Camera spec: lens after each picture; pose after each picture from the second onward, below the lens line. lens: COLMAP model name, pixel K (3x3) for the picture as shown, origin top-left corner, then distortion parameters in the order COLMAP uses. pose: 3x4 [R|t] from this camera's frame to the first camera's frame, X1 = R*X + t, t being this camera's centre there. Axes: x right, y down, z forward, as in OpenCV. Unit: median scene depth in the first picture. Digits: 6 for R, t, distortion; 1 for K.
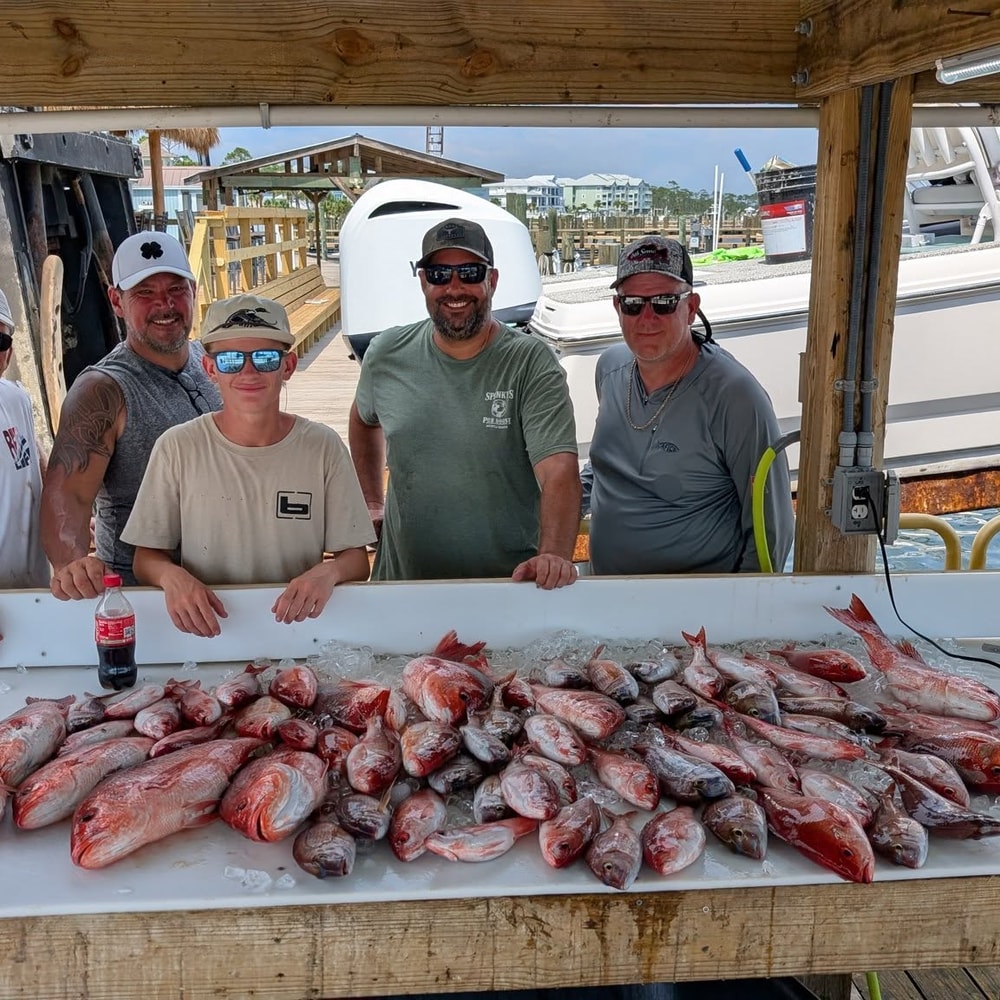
lens RADIAL K [[1293.6, 0, 483.9], [0, 1293.6, 519.1], [0, 0, 1]] dist [-0.009775, 0.000000]
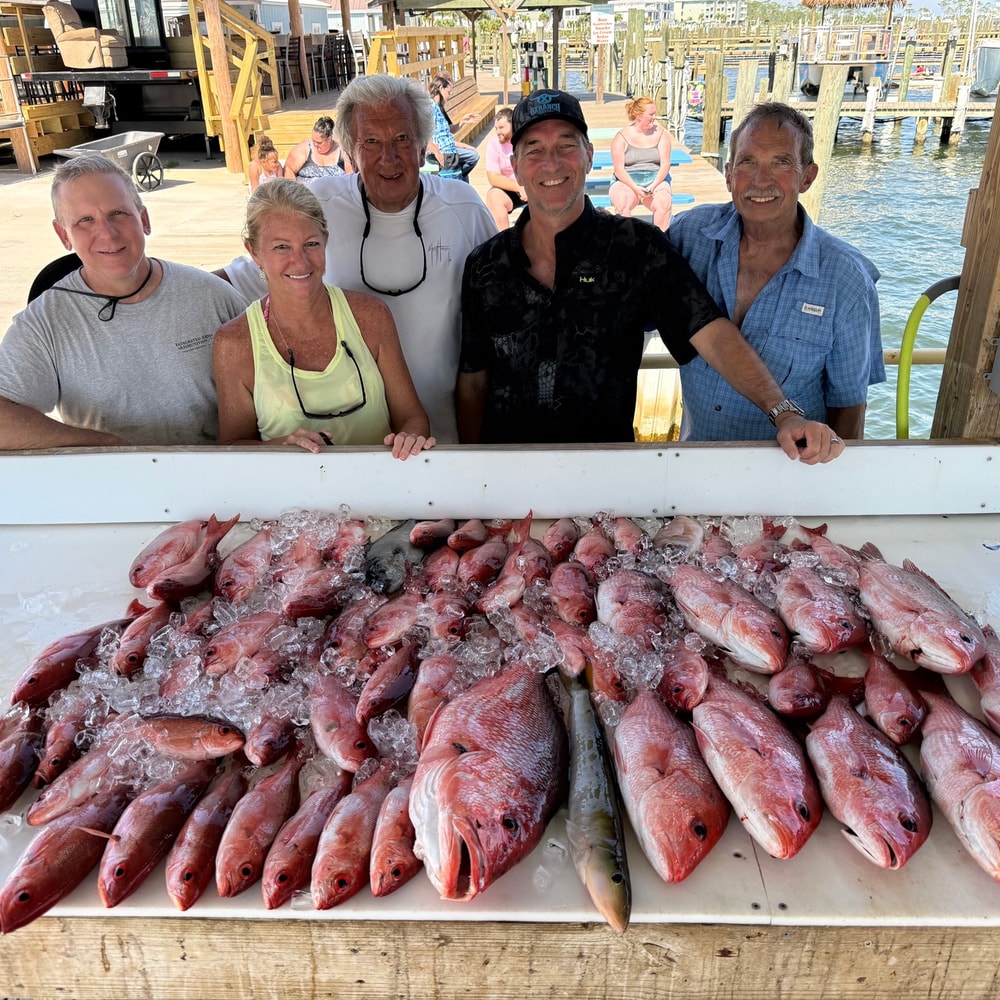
lens RADIAL K [[938.3, 0, 501.7], [0, 938.3, 500.8], [0, 0, 1]] dist [-0.009950, 0.000000]
pose [[0.994591, 0.025362, -0.100729, -0.004699], [-0.001218, 0.972516, 0.232833, -0.074821], [0.103866, -0.231451, 0.967286, 0.318613]]
